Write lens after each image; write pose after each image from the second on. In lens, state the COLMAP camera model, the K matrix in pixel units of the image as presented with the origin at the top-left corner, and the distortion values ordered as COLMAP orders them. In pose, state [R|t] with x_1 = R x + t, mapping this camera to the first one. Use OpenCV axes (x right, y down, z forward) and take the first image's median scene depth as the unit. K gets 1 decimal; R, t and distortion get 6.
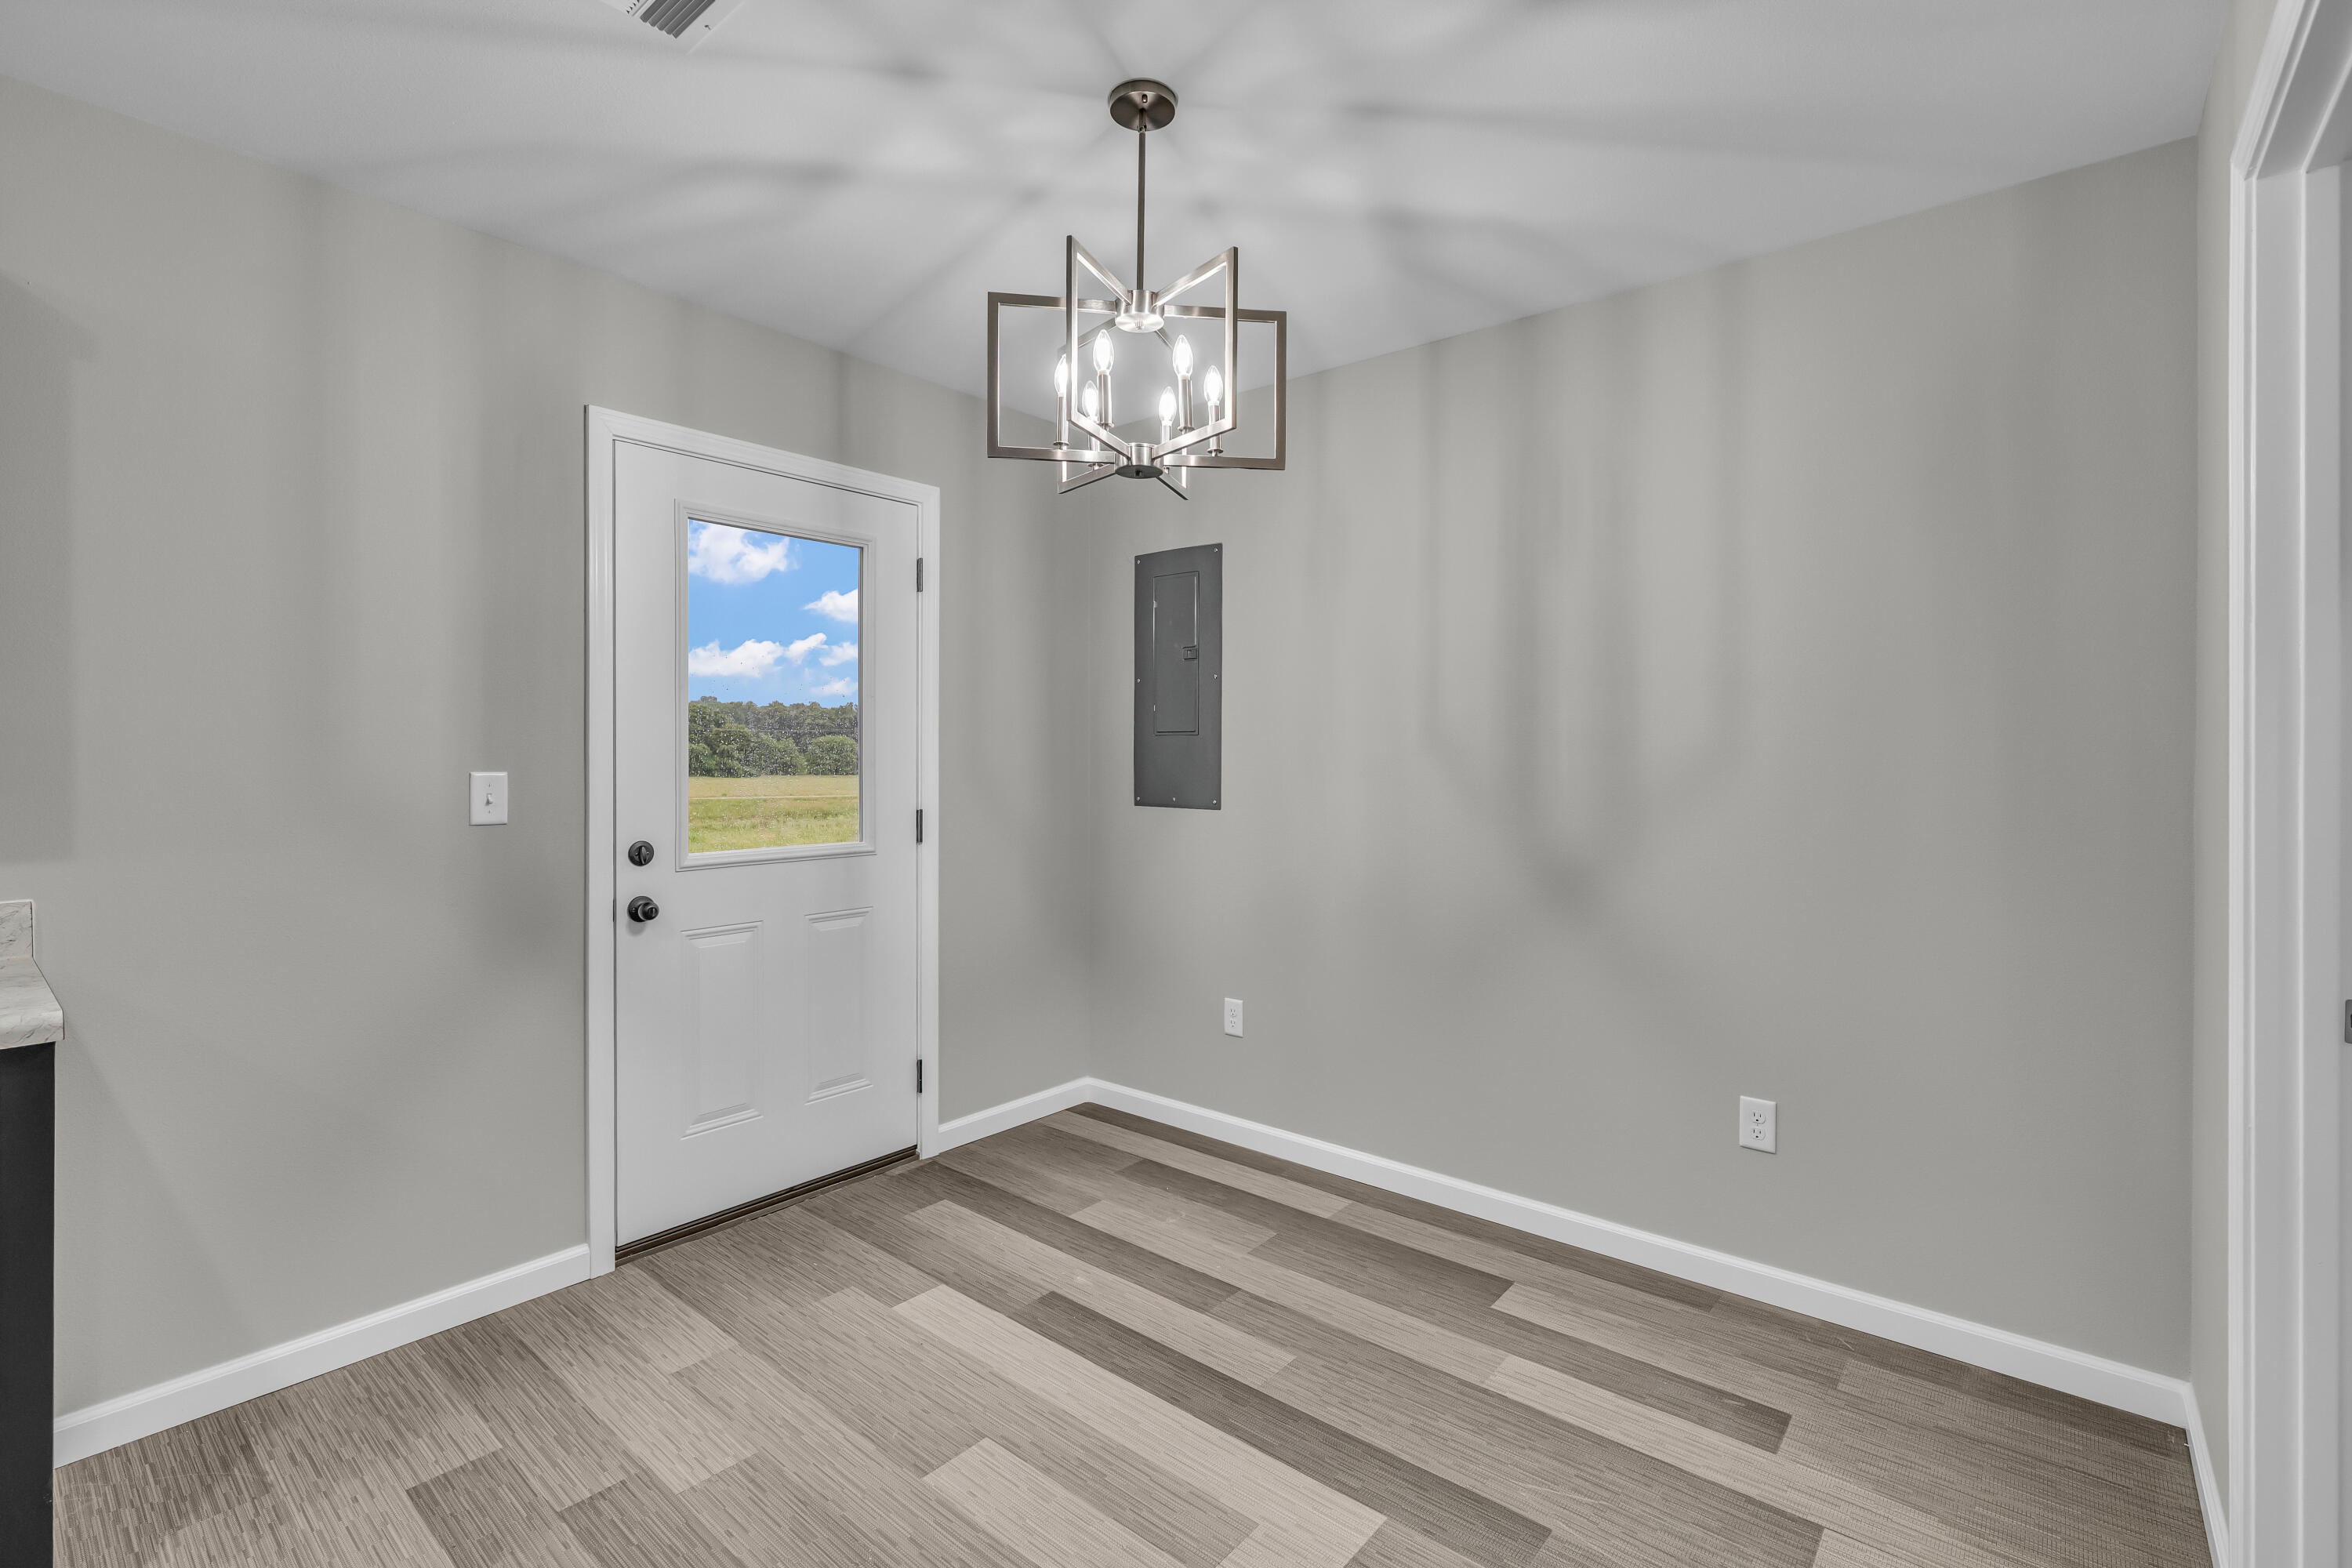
lens RADIAL K [[1045.3, 0, 1169.6], [0, 1045.3, 776.0], [0, 0, 1]] dist [0.001654, 0.000991]
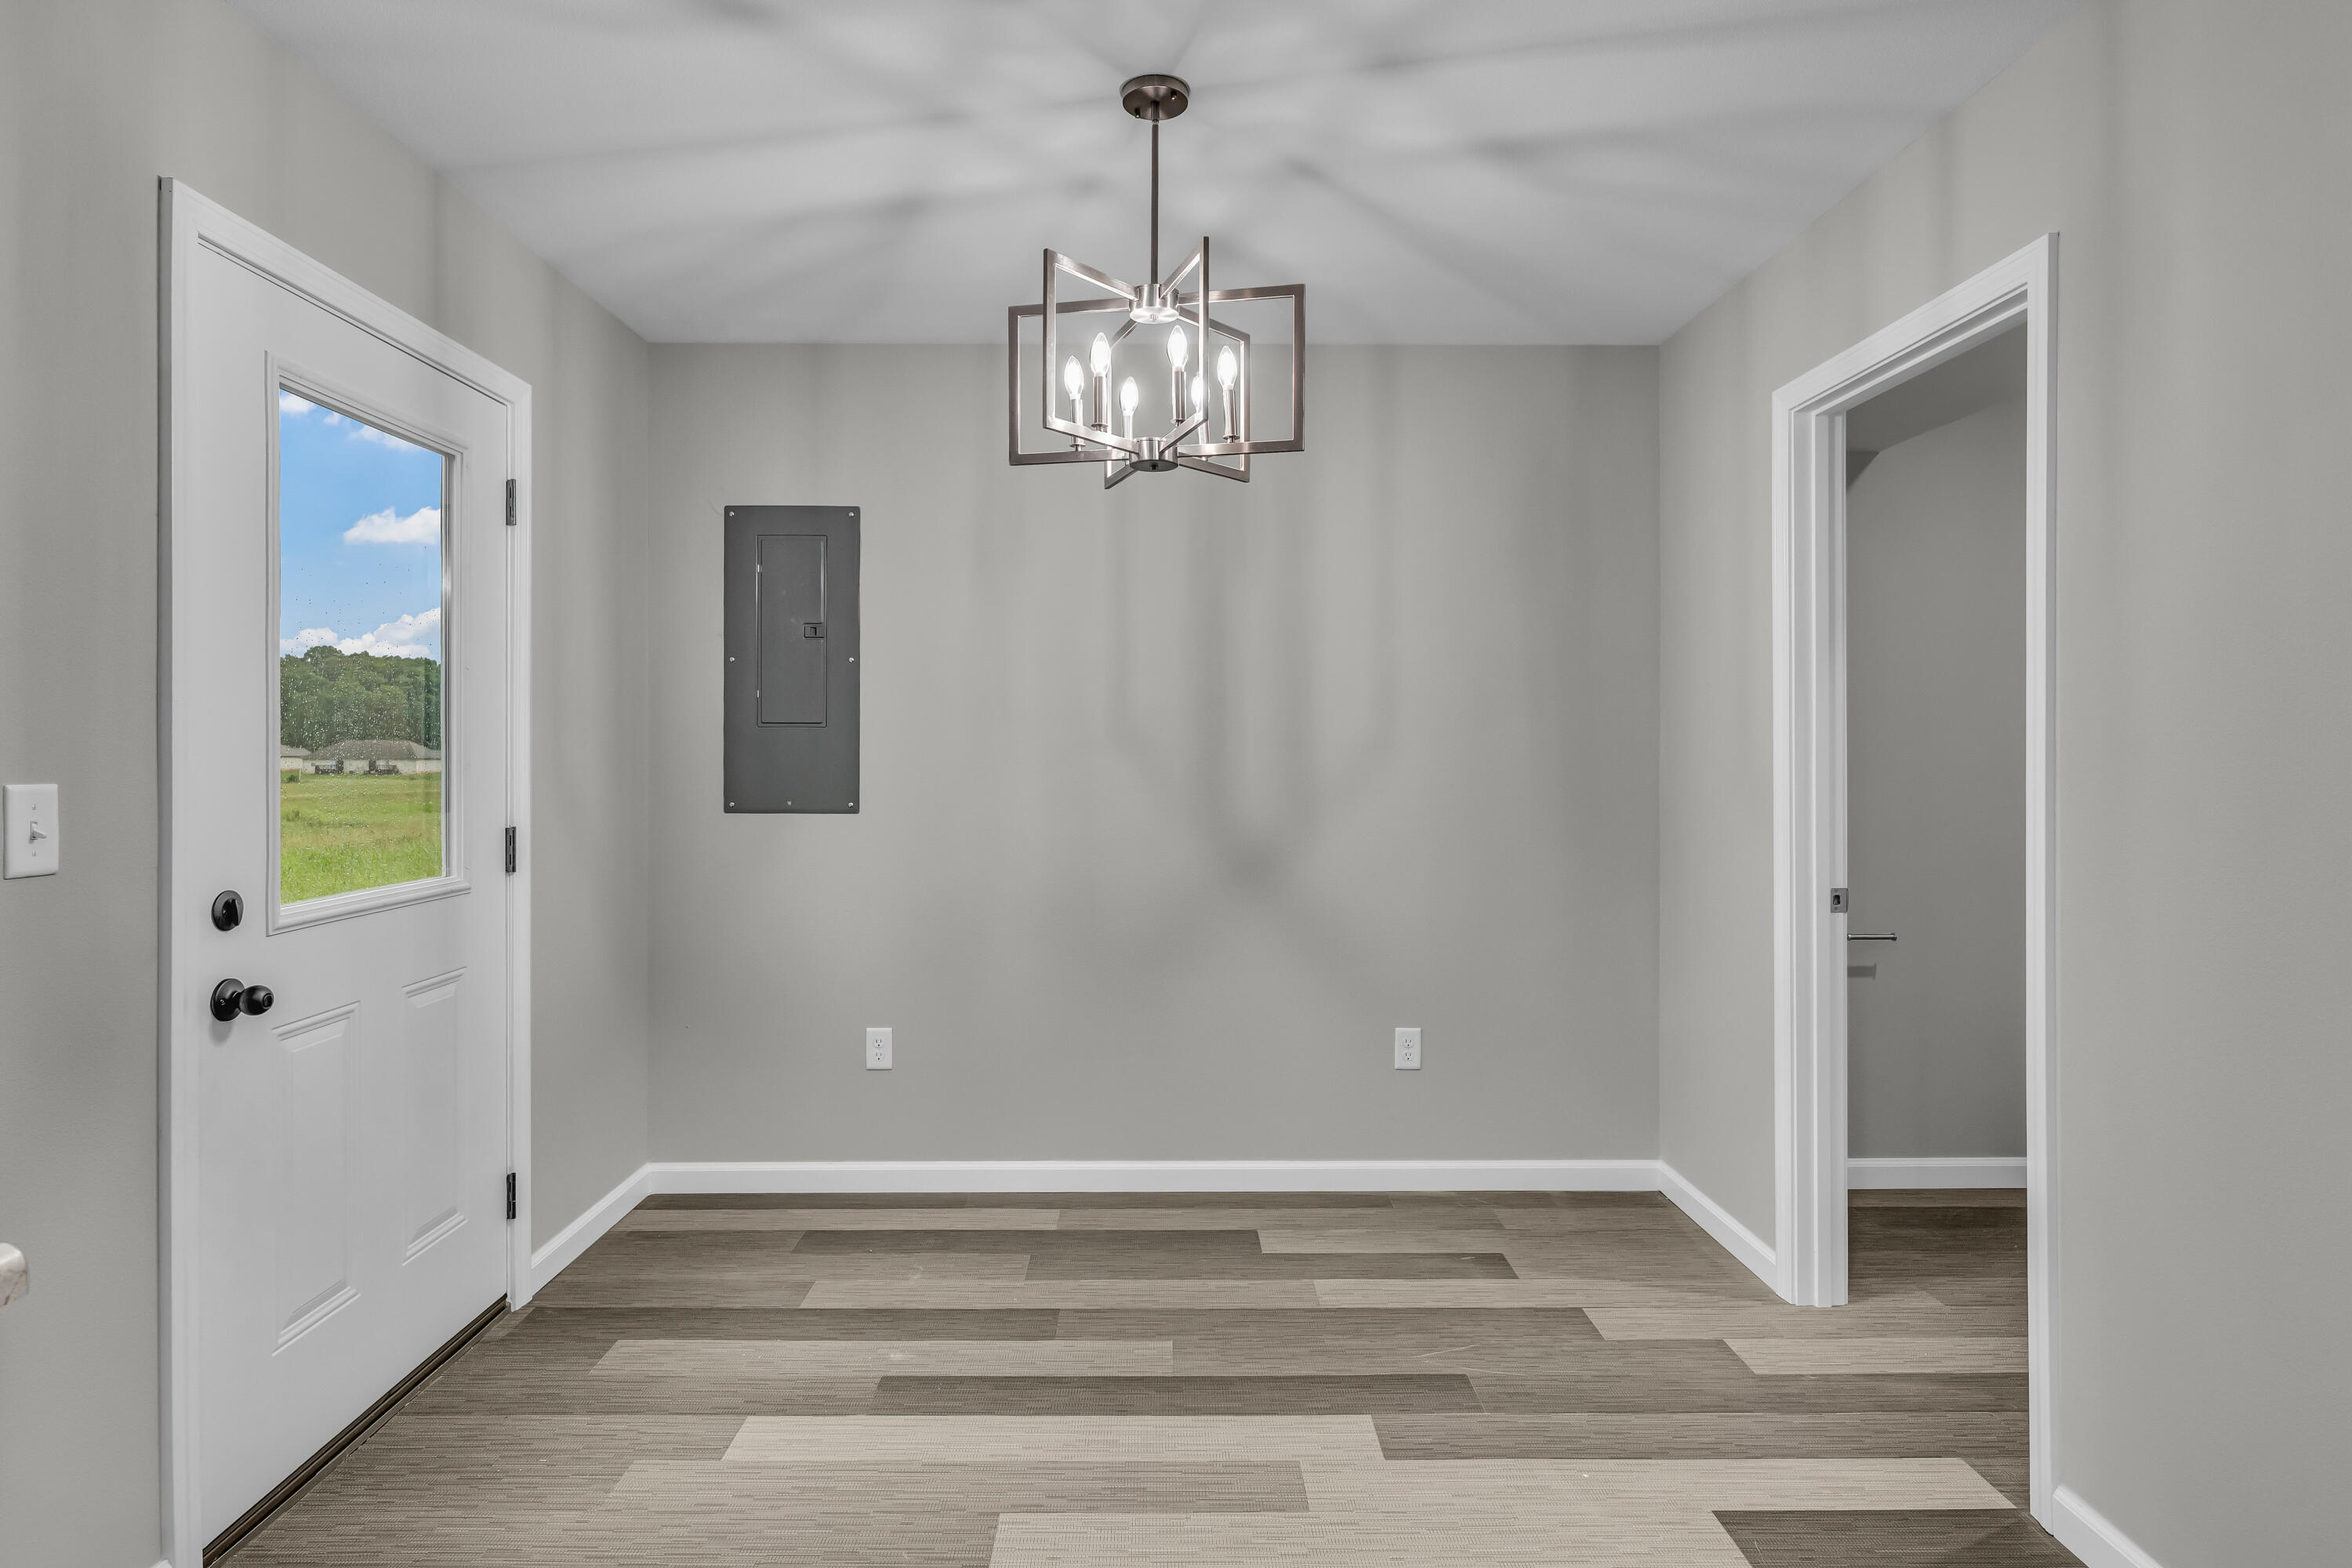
lens RADIAL K [[1213.3, 0, 1172.7], [0, 1213.3, 773.0], [0, 0, 1]] dist [-0.002070, 0.001405]
pose [[0.762912, -0.014556, 0.646339, -0.507282], [0.013863, 0.999885, 0.006154, -0.004640], [-0.646354, 0.004265, 0.763026, 0.076257]]
